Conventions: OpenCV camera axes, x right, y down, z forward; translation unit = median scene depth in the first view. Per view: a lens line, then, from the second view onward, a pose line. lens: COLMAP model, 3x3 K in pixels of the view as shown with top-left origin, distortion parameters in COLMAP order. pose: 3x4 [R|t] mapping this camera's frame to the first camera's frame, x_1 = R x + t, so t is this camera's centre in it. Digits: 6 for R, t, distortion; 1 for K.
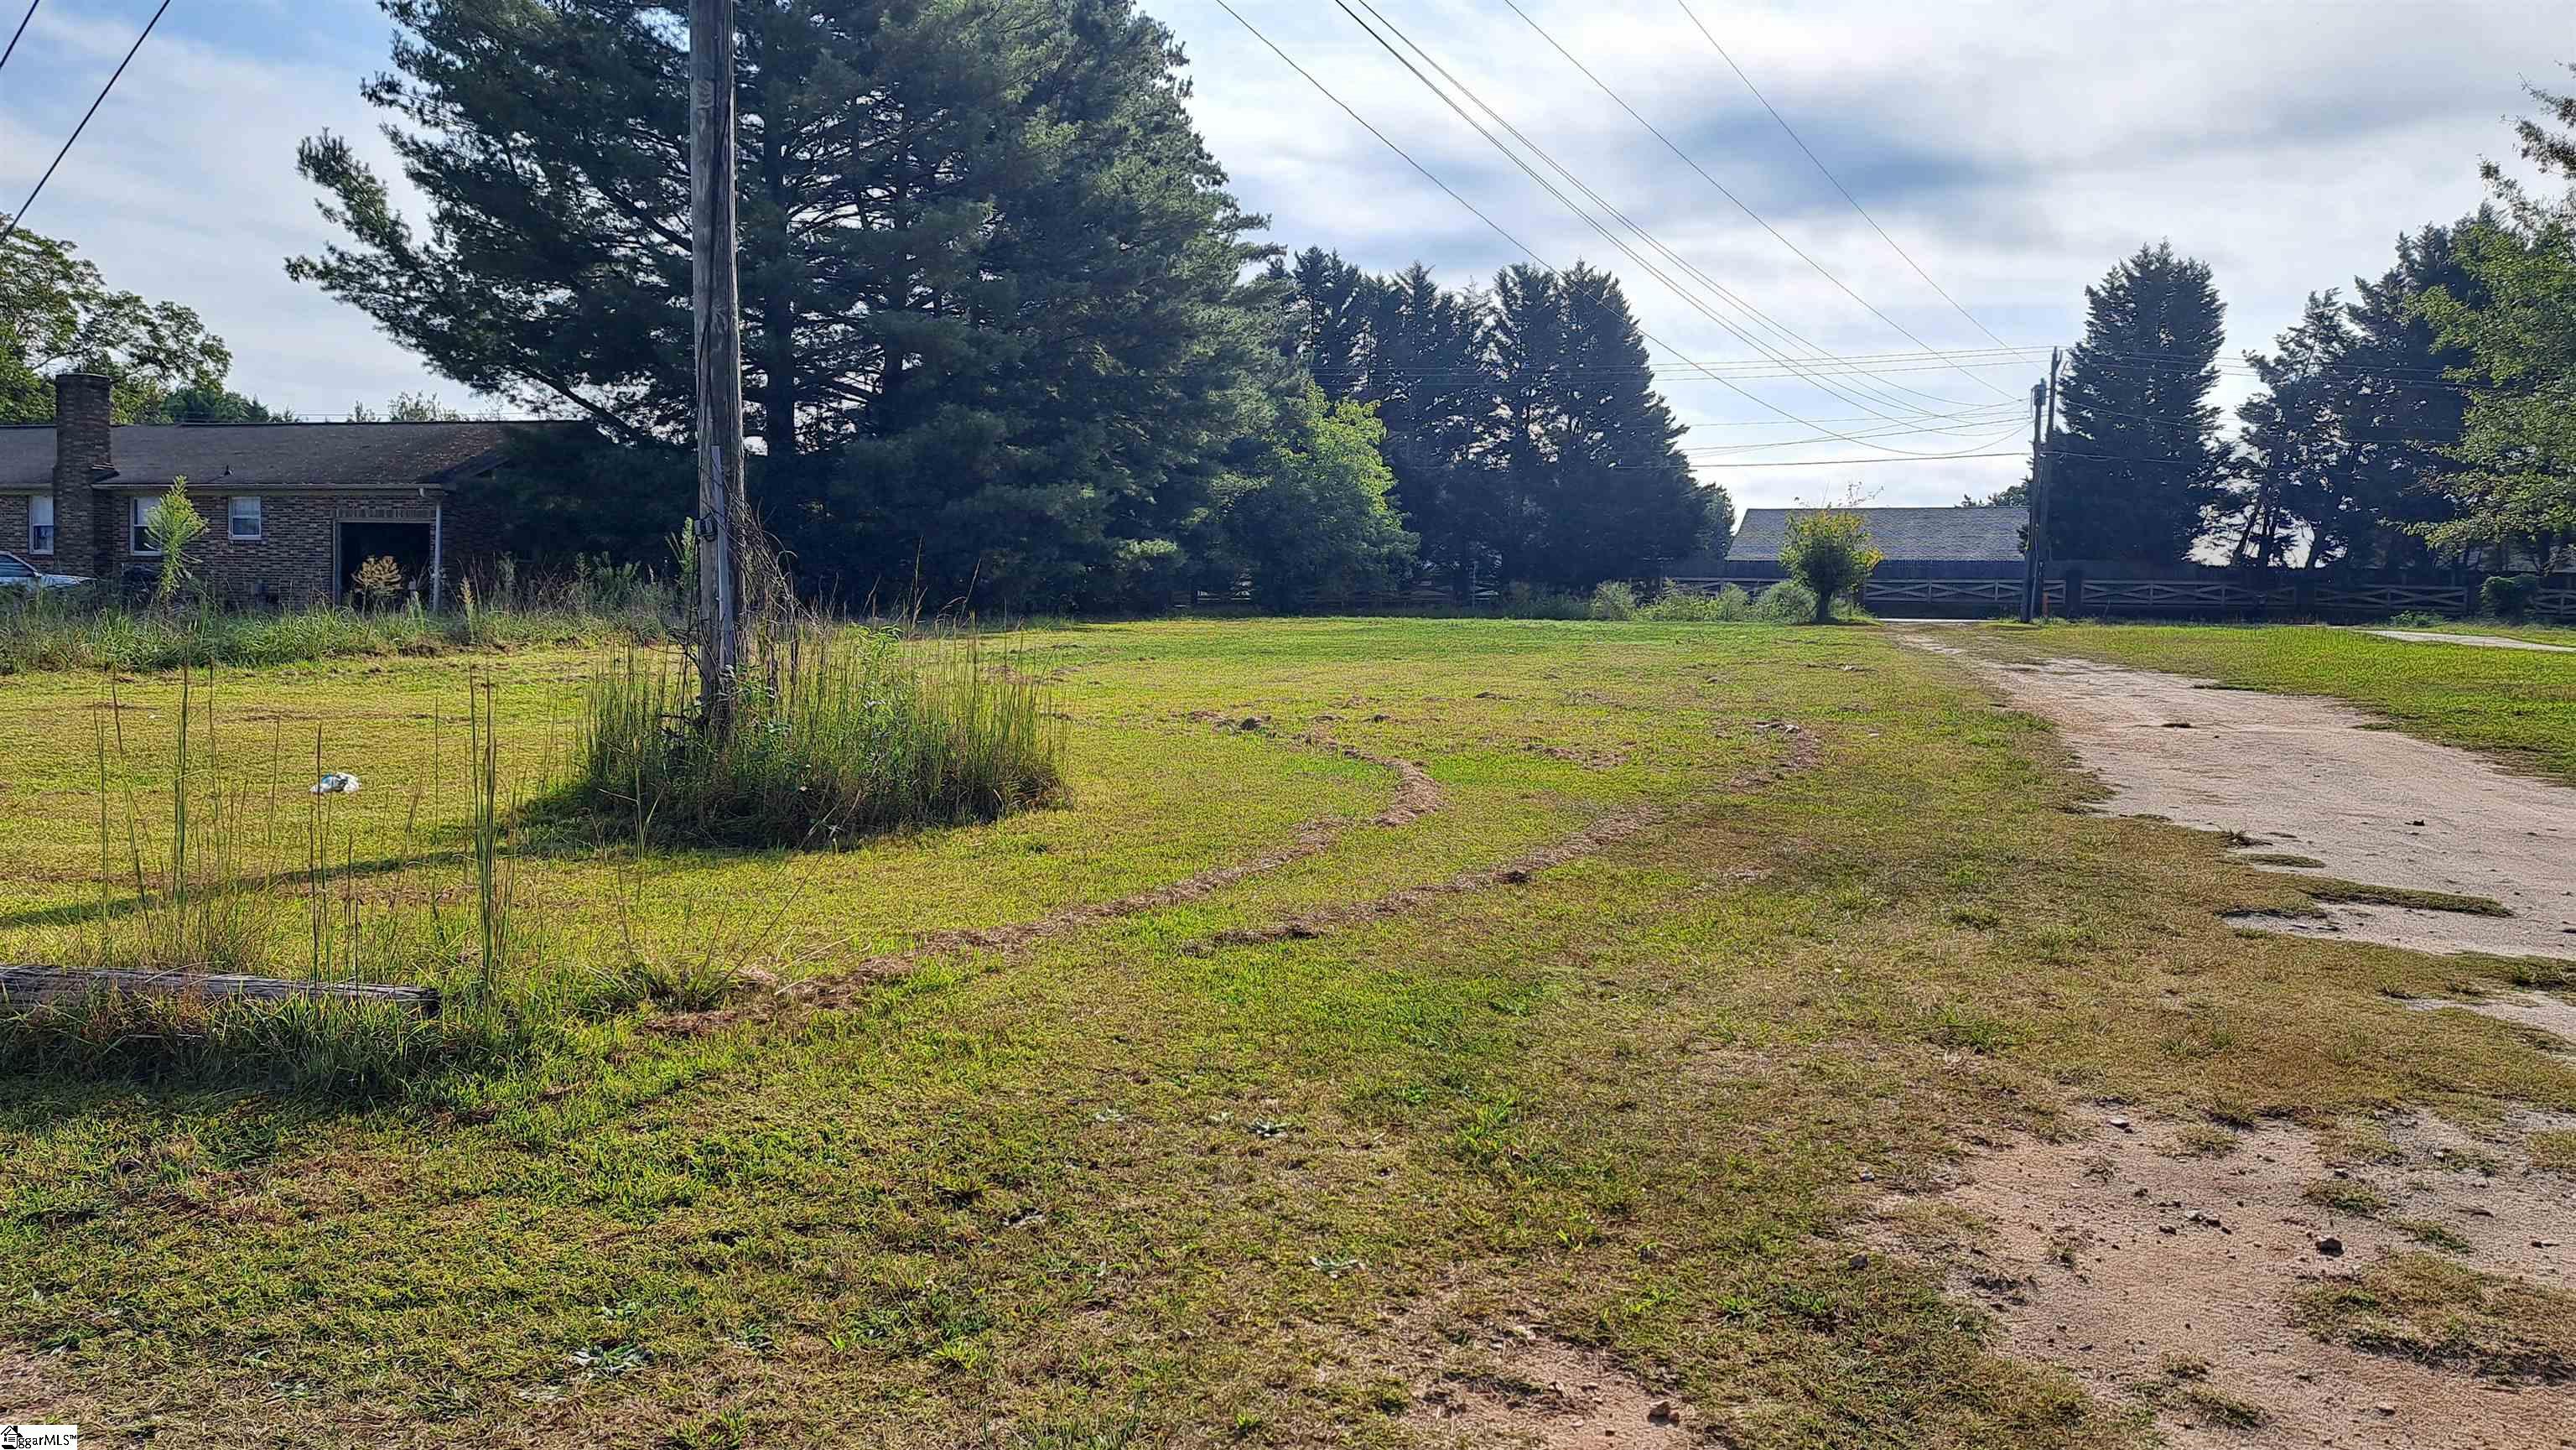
lens RADIAL K [[1775.3, 0, 1292.2], [0, 1775.3, 729.3], [0, 0, 1]] dist [0.039655, 0.000677]
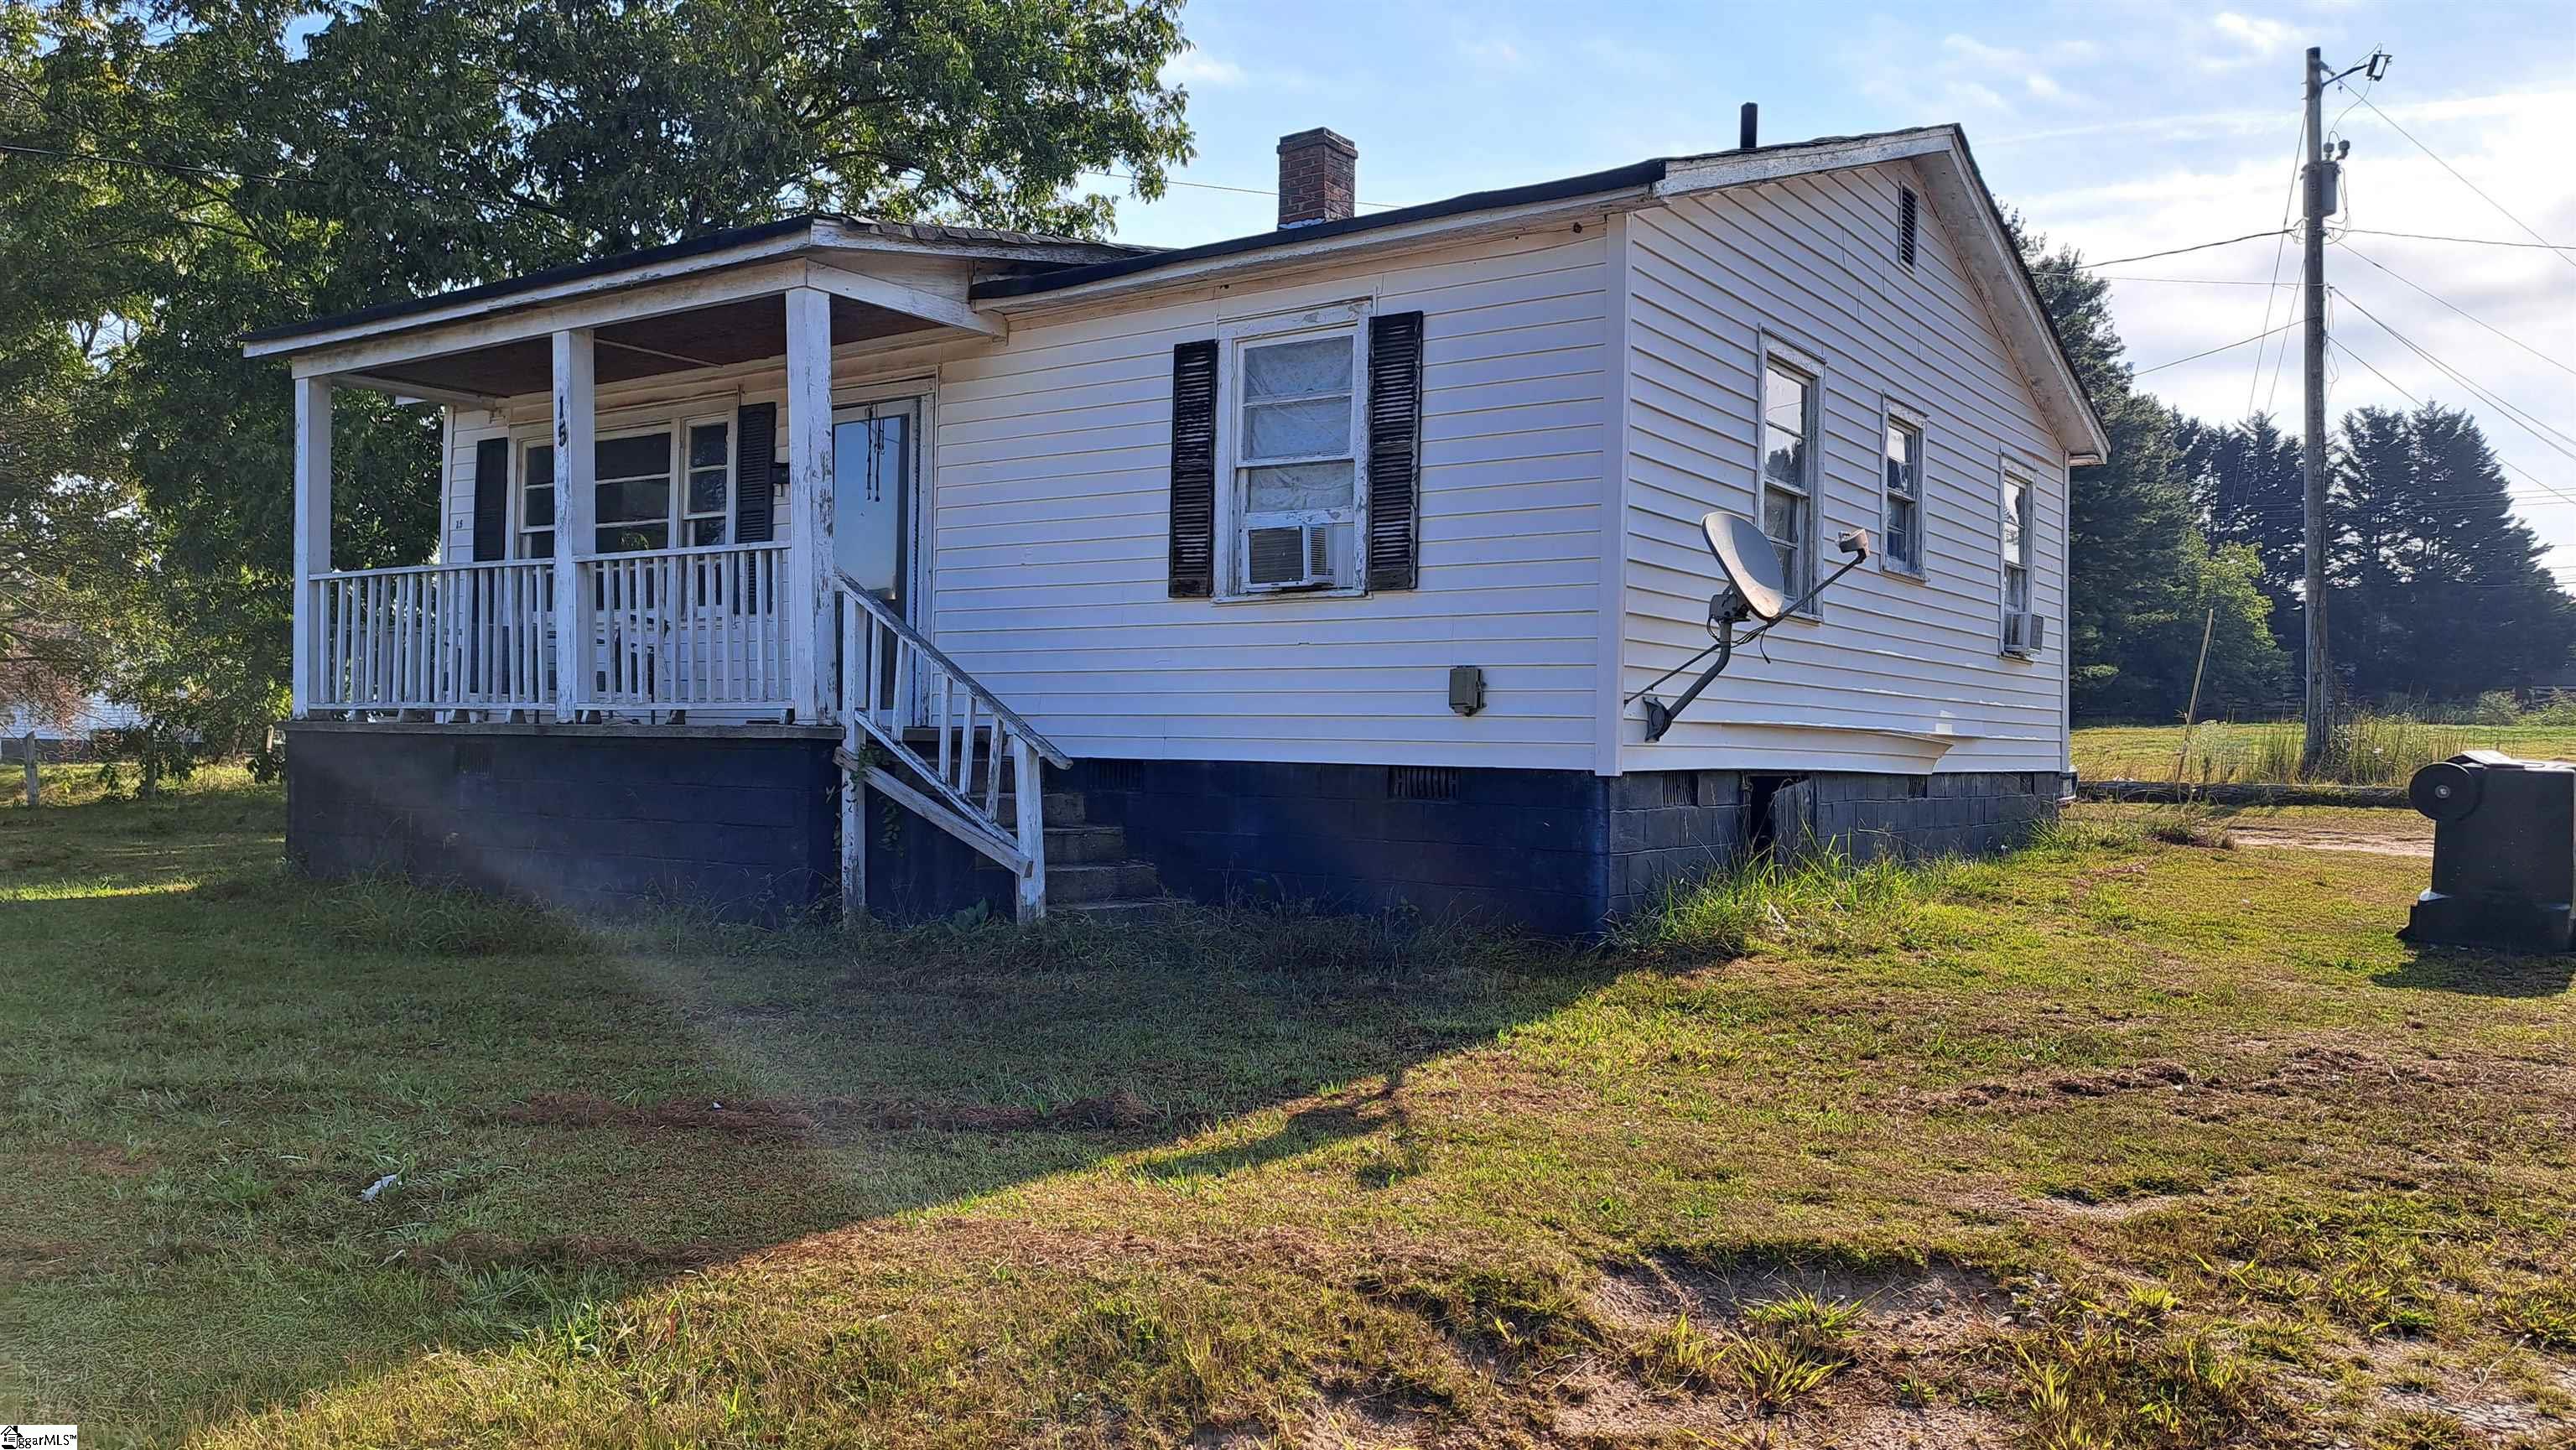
lens RADIAL K [[1821.4, 0, 1278.8], [0, 1821.4, 708.7], [0, 0, 1]] dist [0.057388, -0.044068]
pose [[0.942679, -0.011408, -0.333506, -0.134741], [-0.013228, 0.997352, -0.071506, 0.019586], [0.333439, 0.071819, 0.940032, -0.312551]]
